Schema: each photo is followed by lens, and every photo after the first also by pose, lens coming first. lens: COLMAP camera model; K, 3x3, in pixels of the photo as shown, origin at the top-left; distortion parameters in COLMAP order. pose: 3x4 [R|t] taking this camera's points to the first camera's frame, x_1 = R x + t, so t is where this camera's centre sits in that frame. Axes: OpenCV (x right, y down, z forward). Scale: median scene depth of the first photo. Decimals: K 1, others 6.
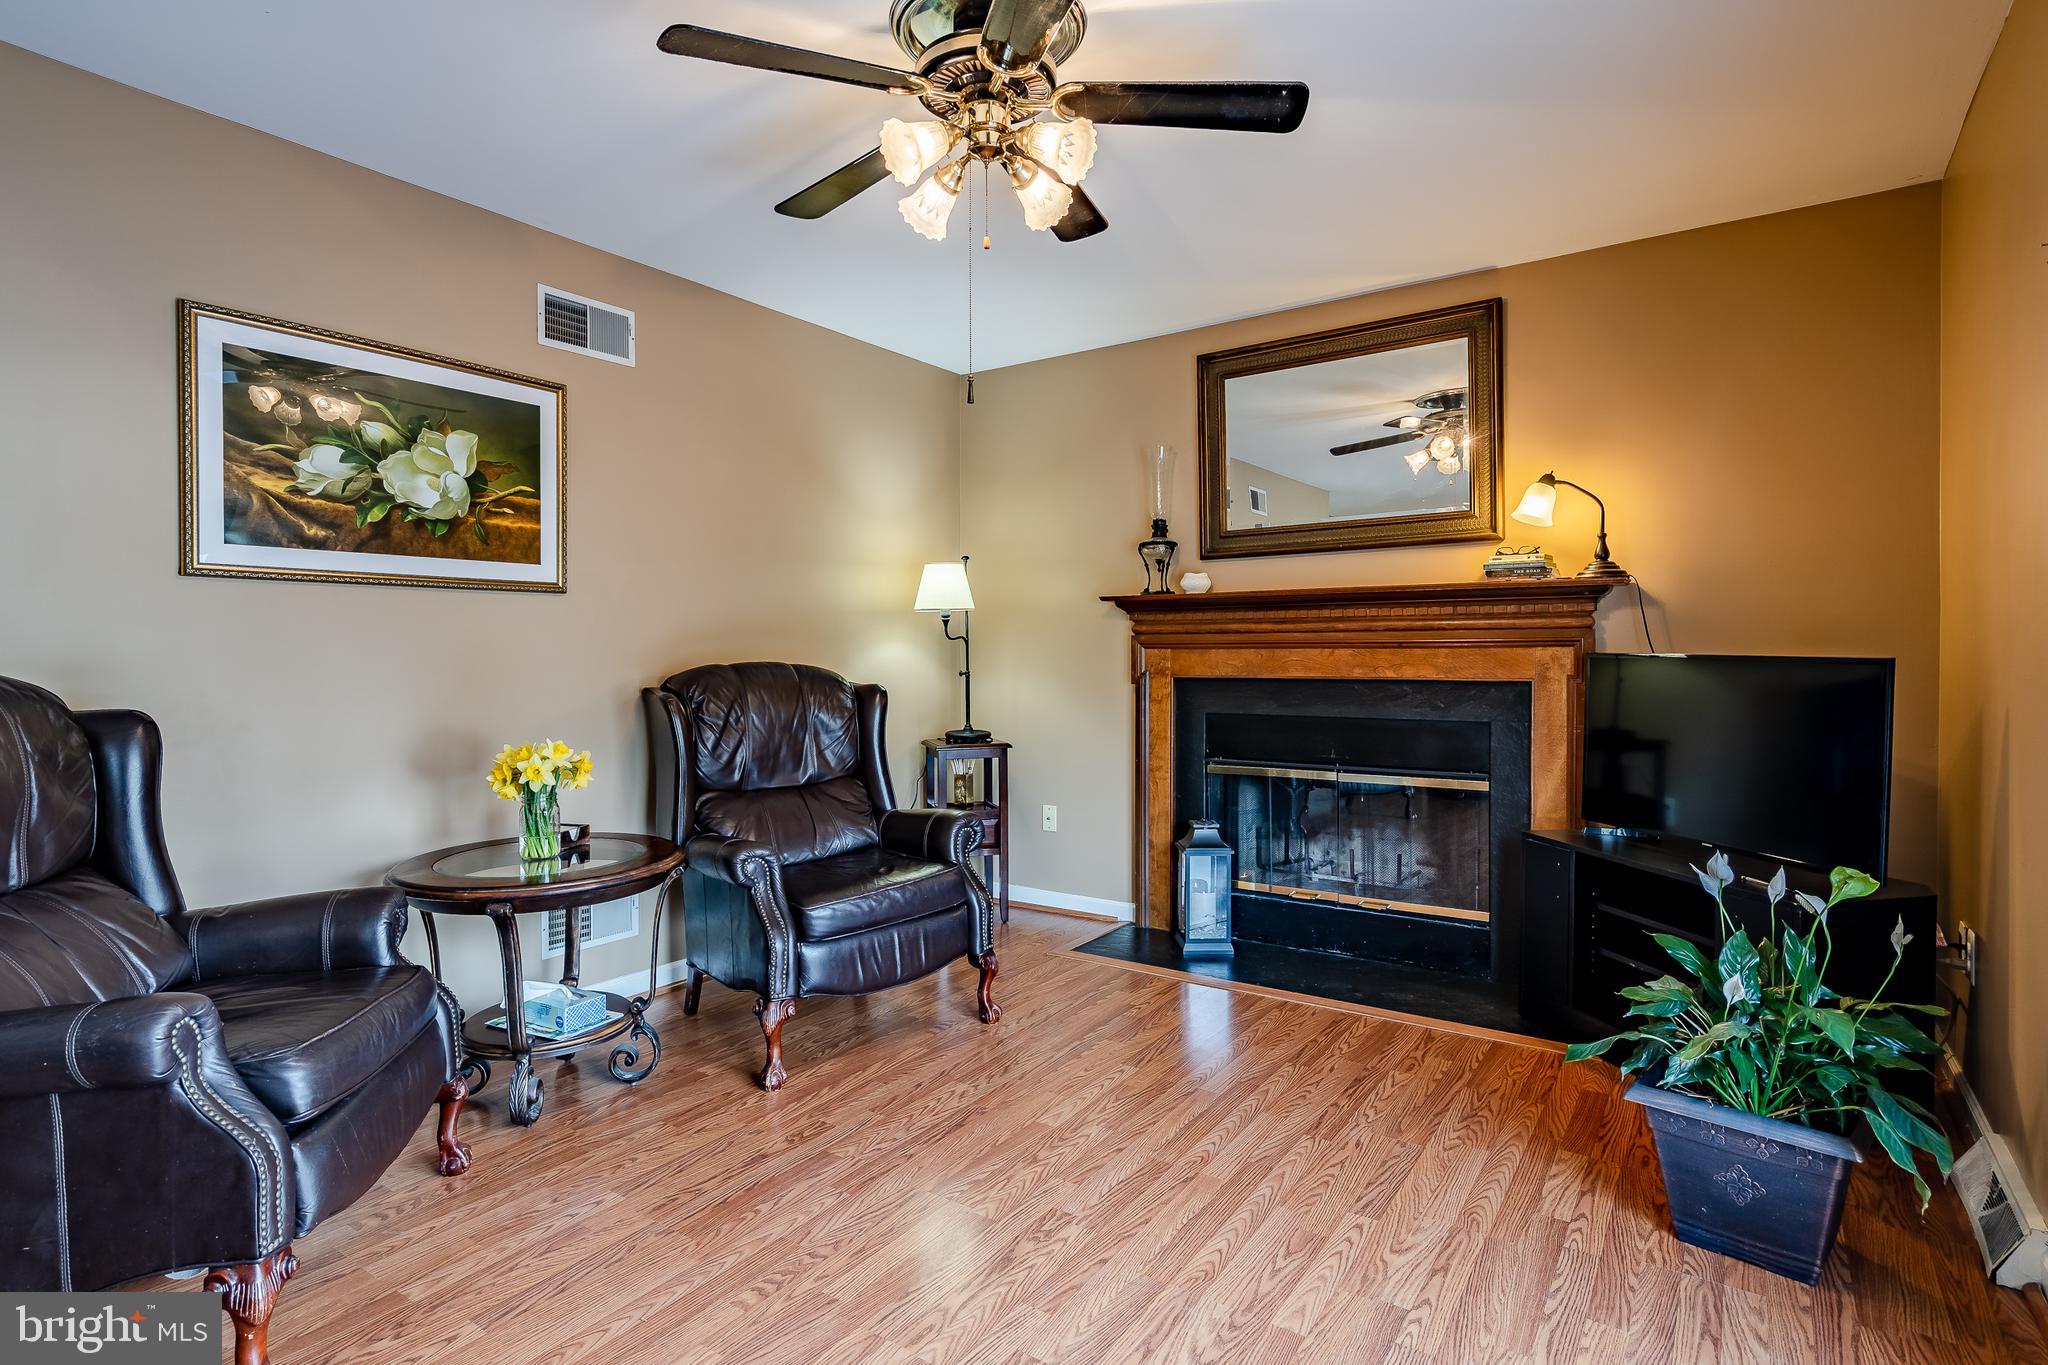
lens RADIAL K [[1042.1, 0, 1031.0], [0, 1042.1, 671.3], [0, 0, 1]] dist [0.005861, -0.000830]
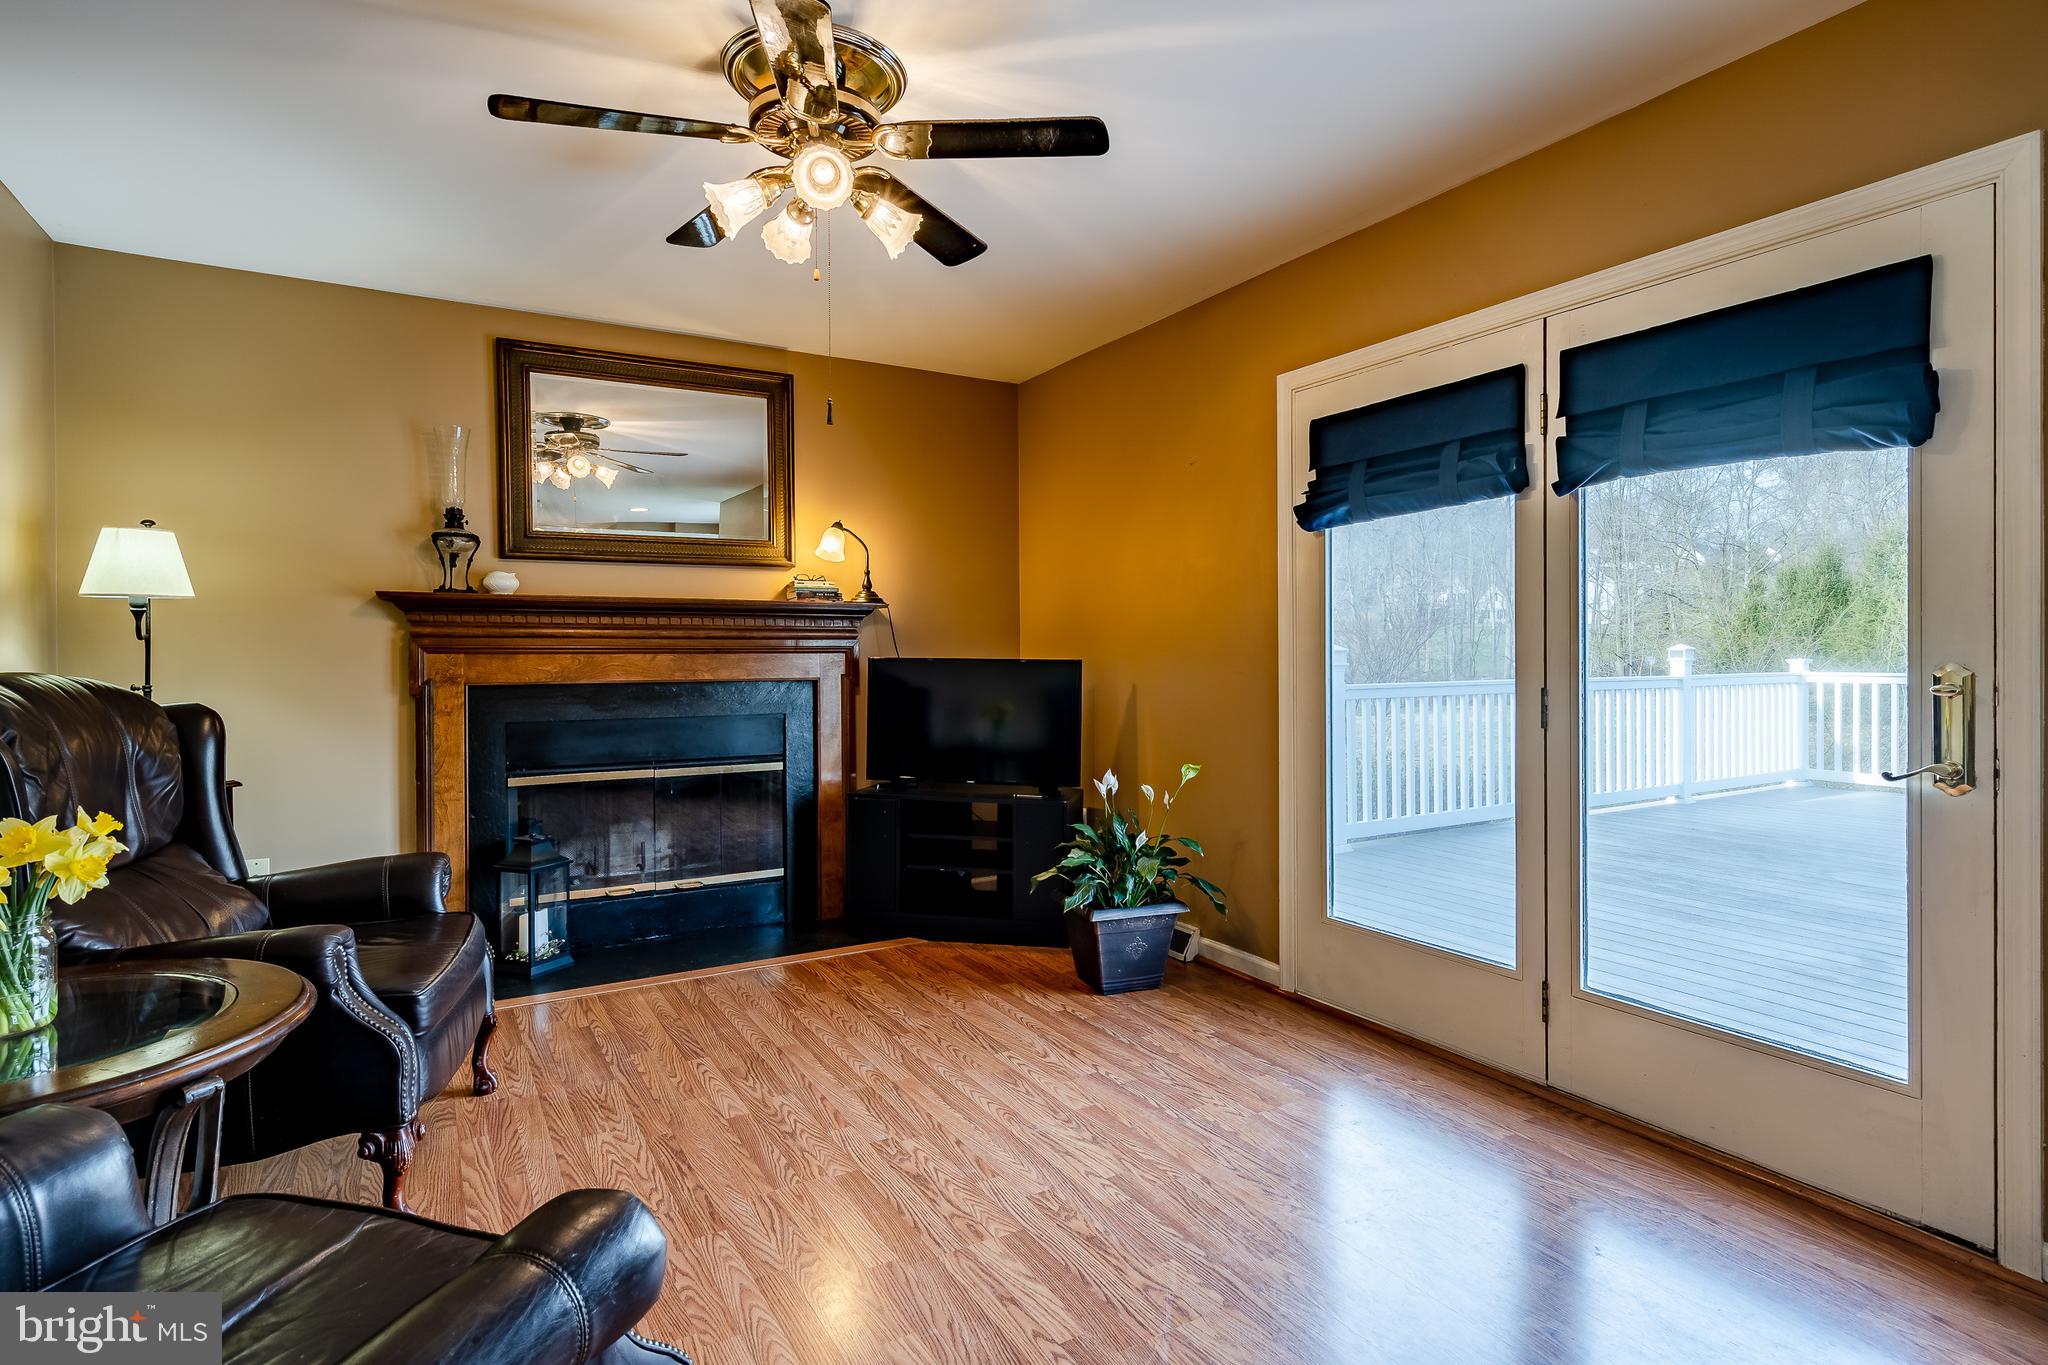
lens RADIAL K [[1042.1, 0, 1033.6], [0, 1042.1, 668.2], [0, 0, 1]] dist [0.005861, -0.000830]
pose [[0.420204, -0.009459, 0.907380, -0.566427], [0.019192, 0.999815, 0.001535, -0.001596], [-0.907227, 0.016769, 0.420308, 0.212567]]
